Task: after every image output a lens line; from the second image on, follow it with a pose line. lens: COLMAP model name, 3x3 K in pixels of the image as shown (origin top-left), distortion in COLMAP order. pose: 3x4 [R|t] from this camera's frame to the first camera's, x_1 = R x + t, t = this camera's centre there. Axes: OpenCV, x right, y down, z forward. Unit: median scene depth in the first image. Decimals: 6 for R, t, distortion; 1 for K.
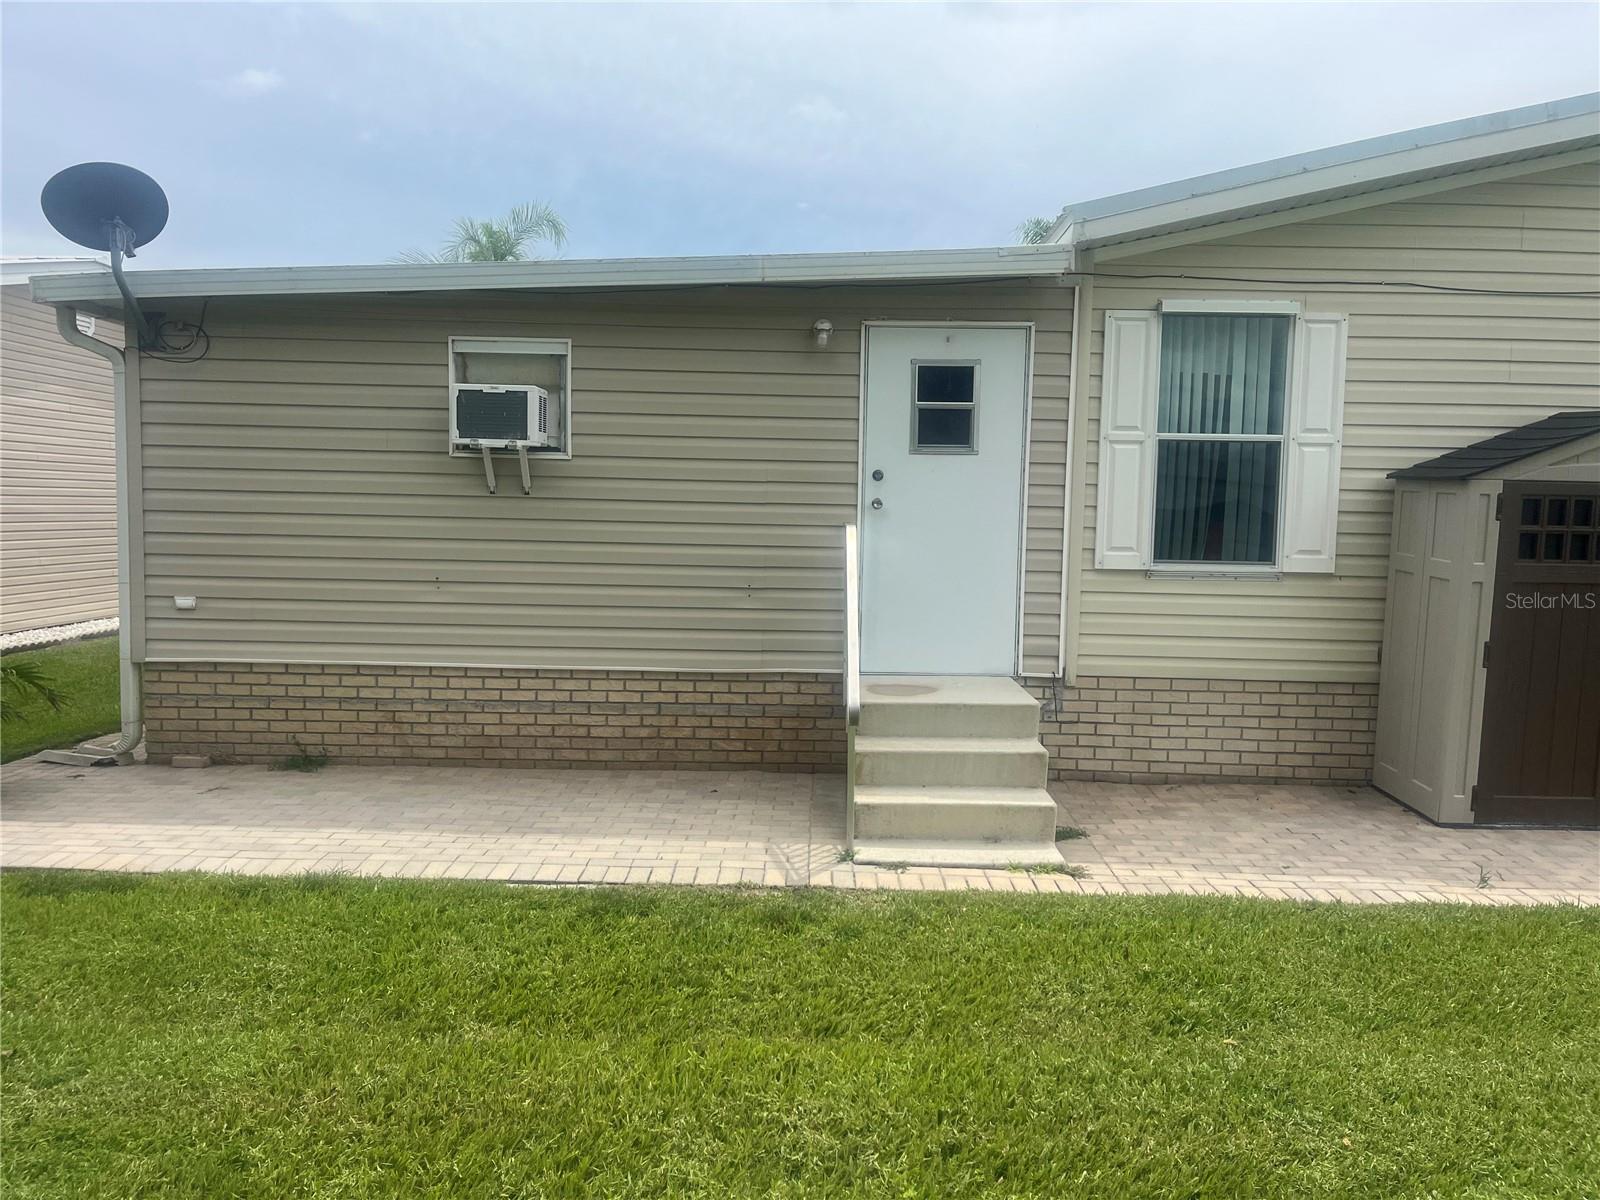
lens RADIAL K [[1188.4, 0, 800.0], [0, 1188.4, 600.0], [0, 0, 1]] dist [0.104047, -0.166381]
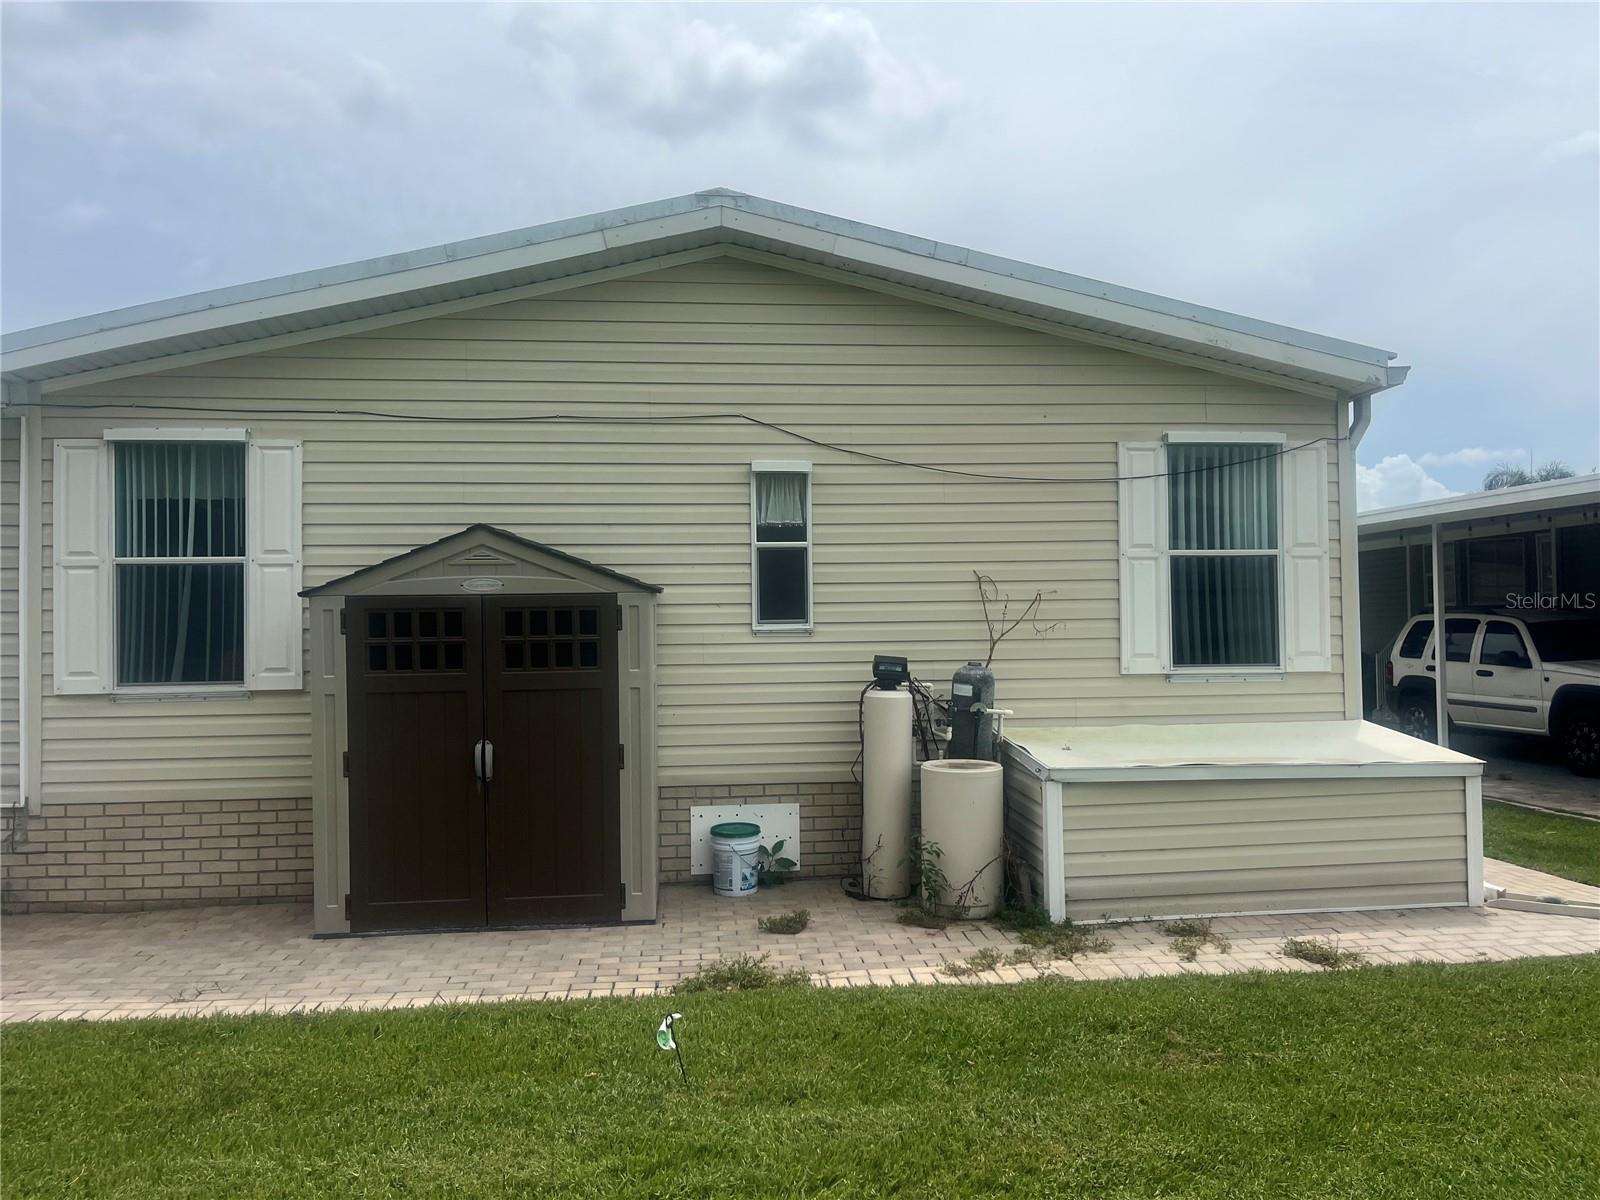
lens RADIAL K [[1188.4, 0, 800.0], [0, 1188.4, 600.0], [0, 0, 1]] dist [0.104047, -0.166381]
pose [[0.992140, -0.031560, 0.121087, 0.738860], [0.043321, 0.994461, -0.095764, 0.018314], [-0.117394, 0.100257, 0.988012, -0.066216]]
